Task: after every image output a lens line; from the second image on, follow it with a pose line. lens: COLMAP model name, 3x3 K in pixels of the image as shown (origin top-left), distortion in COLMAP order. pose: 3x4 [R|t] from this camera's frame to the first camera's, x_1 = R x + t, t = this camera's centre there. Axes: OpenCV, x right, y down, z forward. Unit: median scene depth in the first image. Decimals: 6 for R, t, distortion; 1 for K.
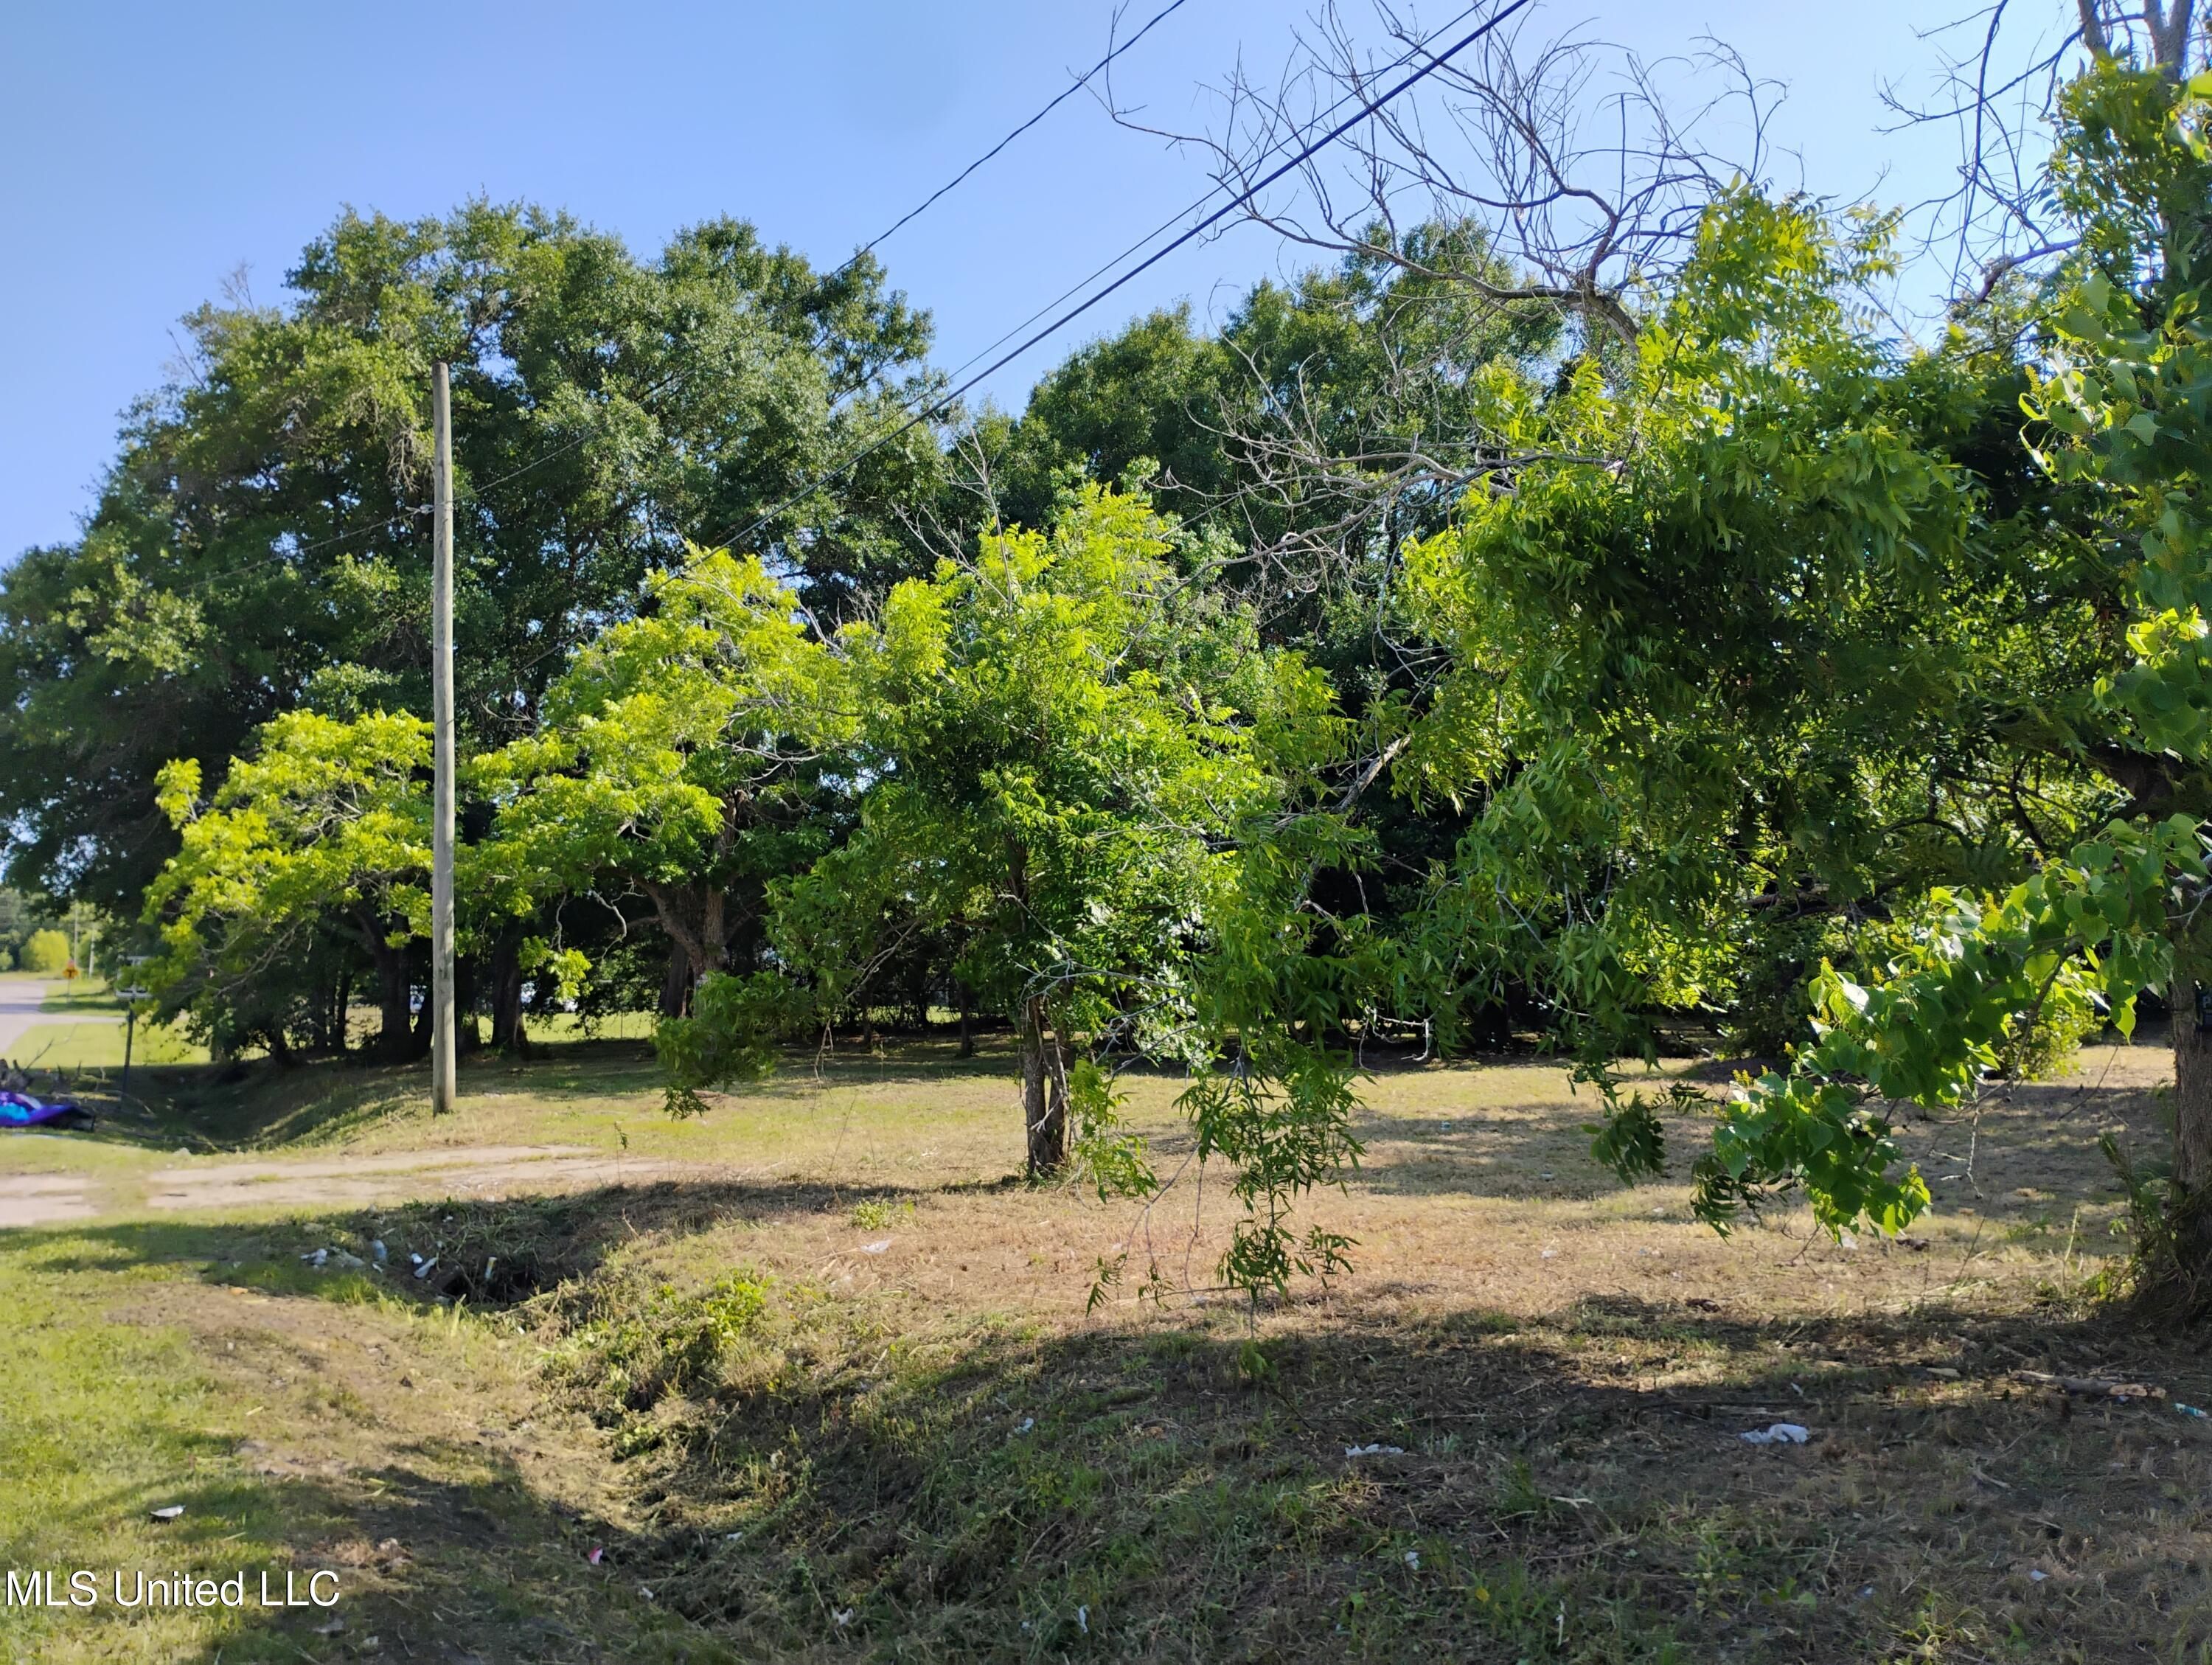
lens RADIAL K [[1886.9, 0, 1093.4], [0, 1886.9, 841.2], [0, 0, 1]] dist [0.093079, -0.104259]
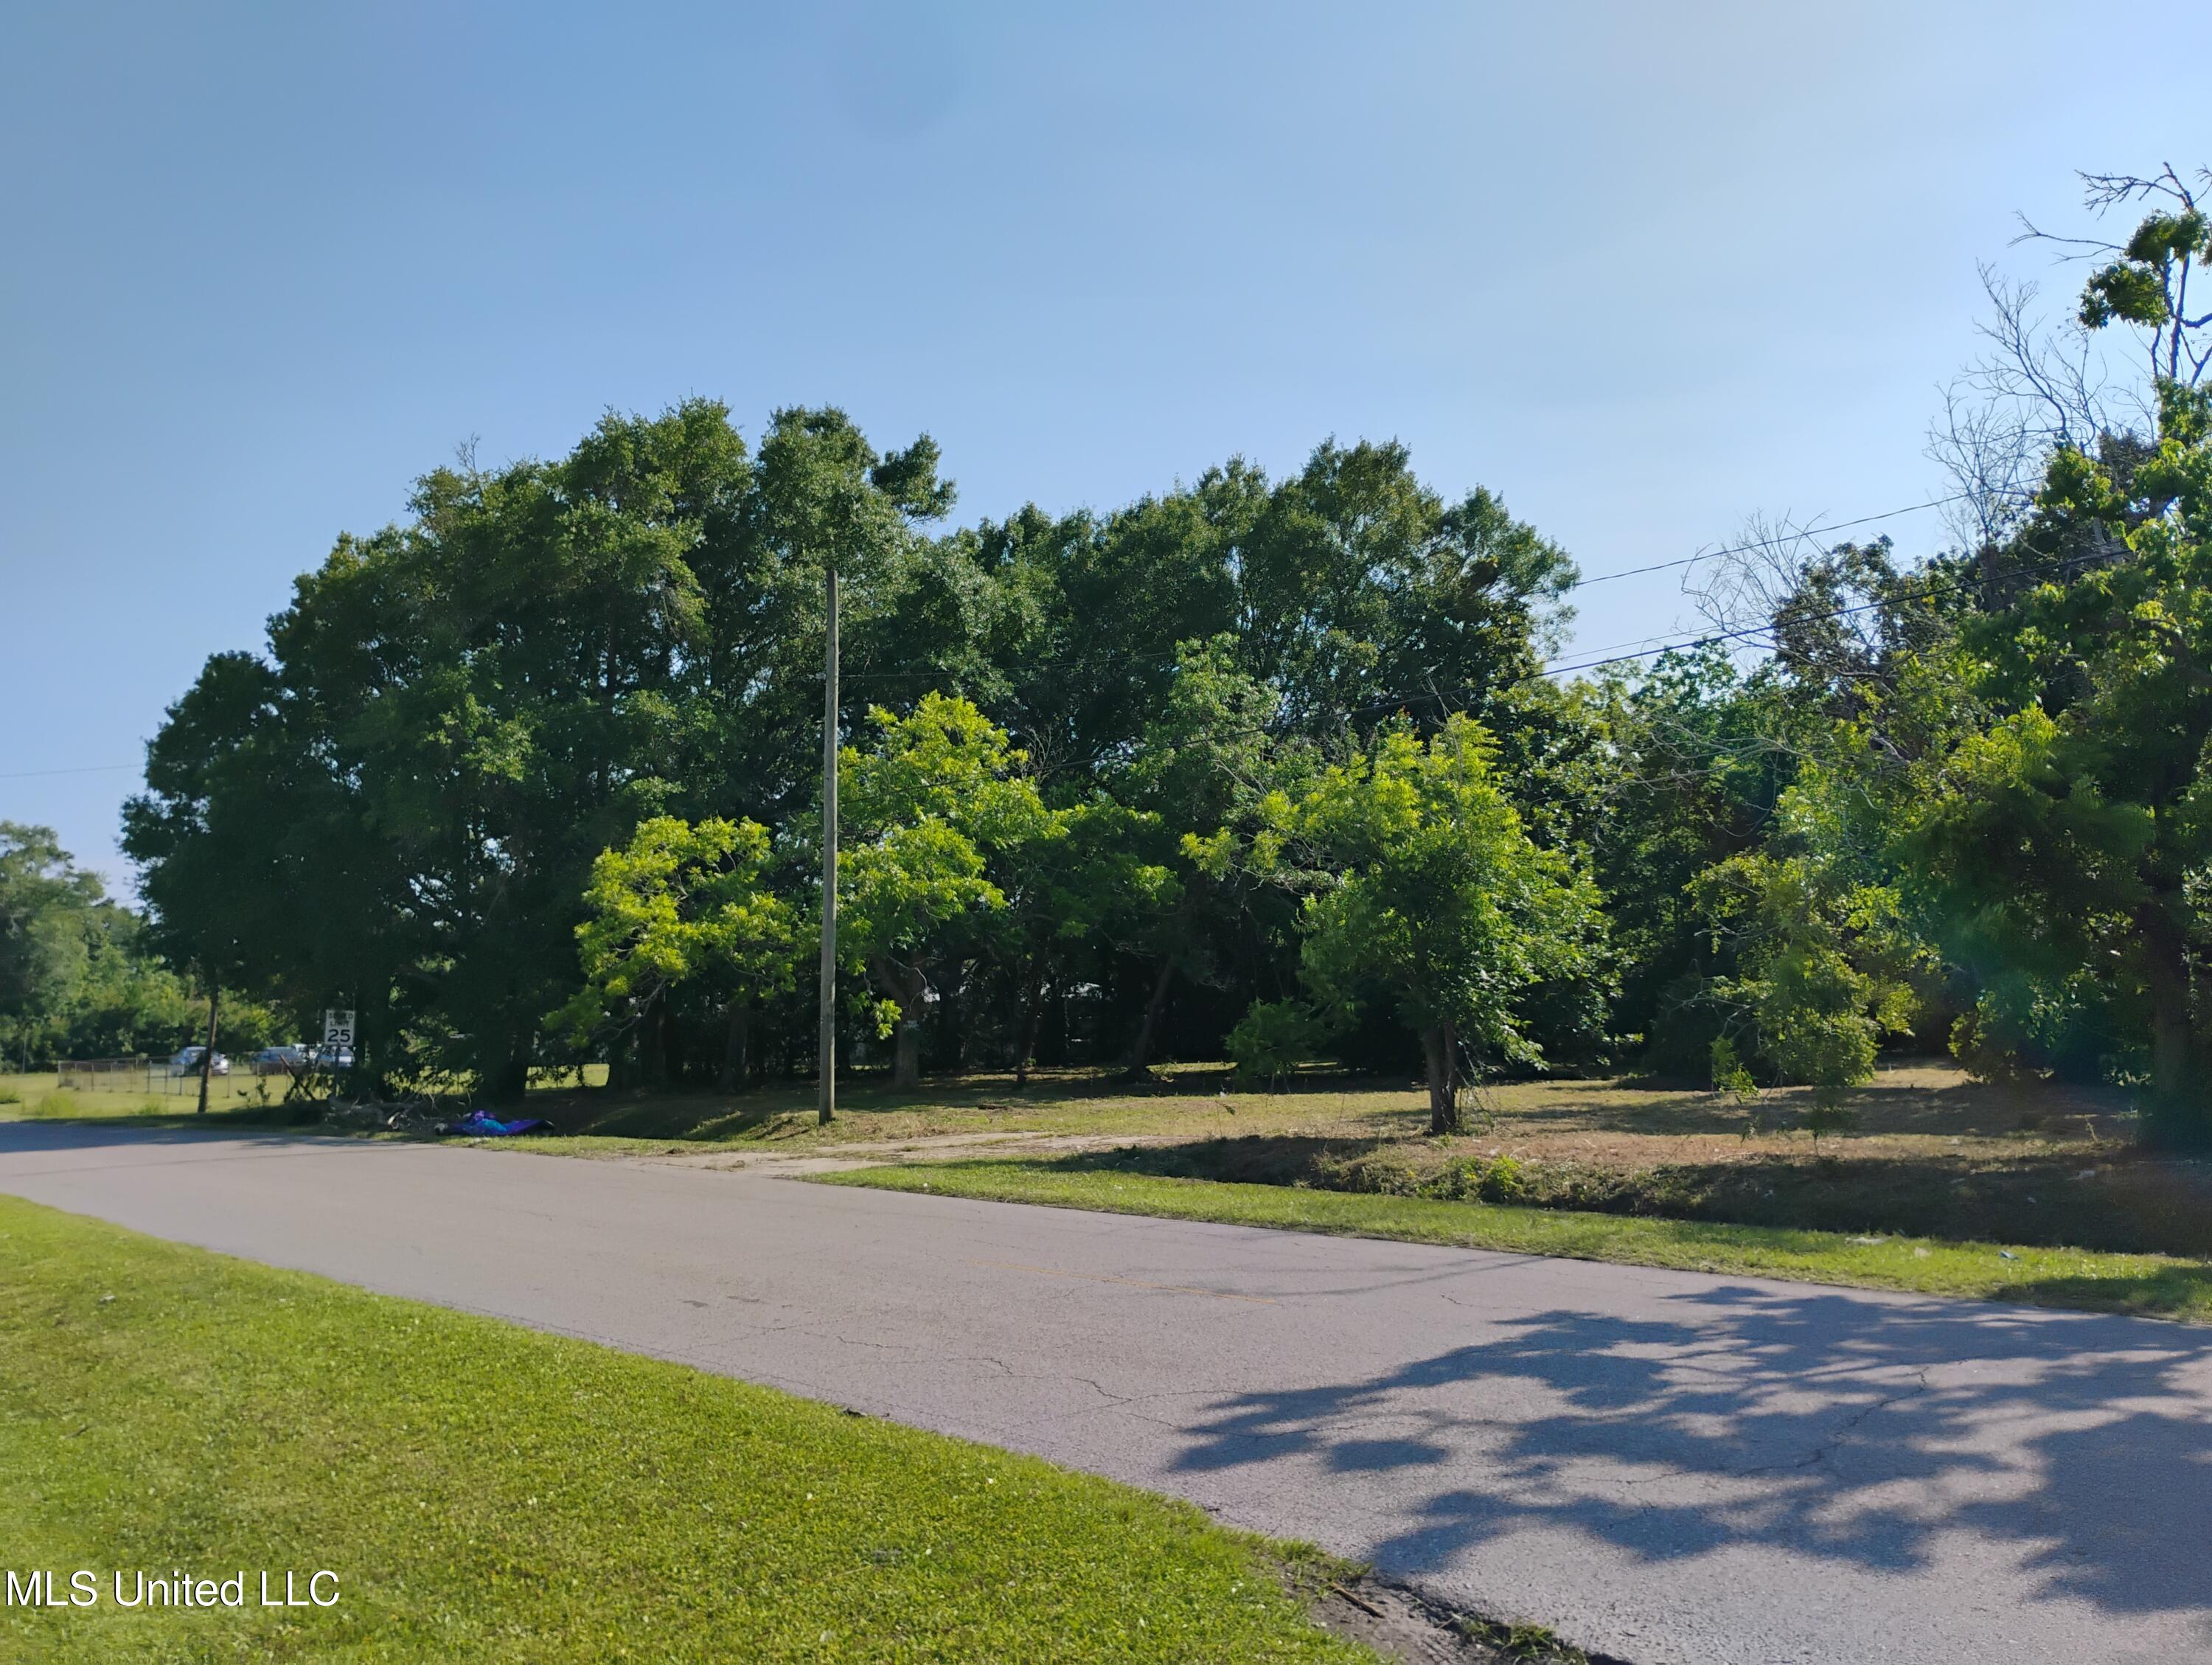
lens RADIAL K [[1886.9, 0, 1093.4], [0, 1886.9, 841.2], [0, 0, 1]] dist [0.093079, -0.104259]
pose [[0.972213, 0.014616, 0.233640, -0.398804], [-0.009826, 0.999717, -0.021653, -0.024890], [-0.233891, 0.018755, 0.972082, -0.301641]]
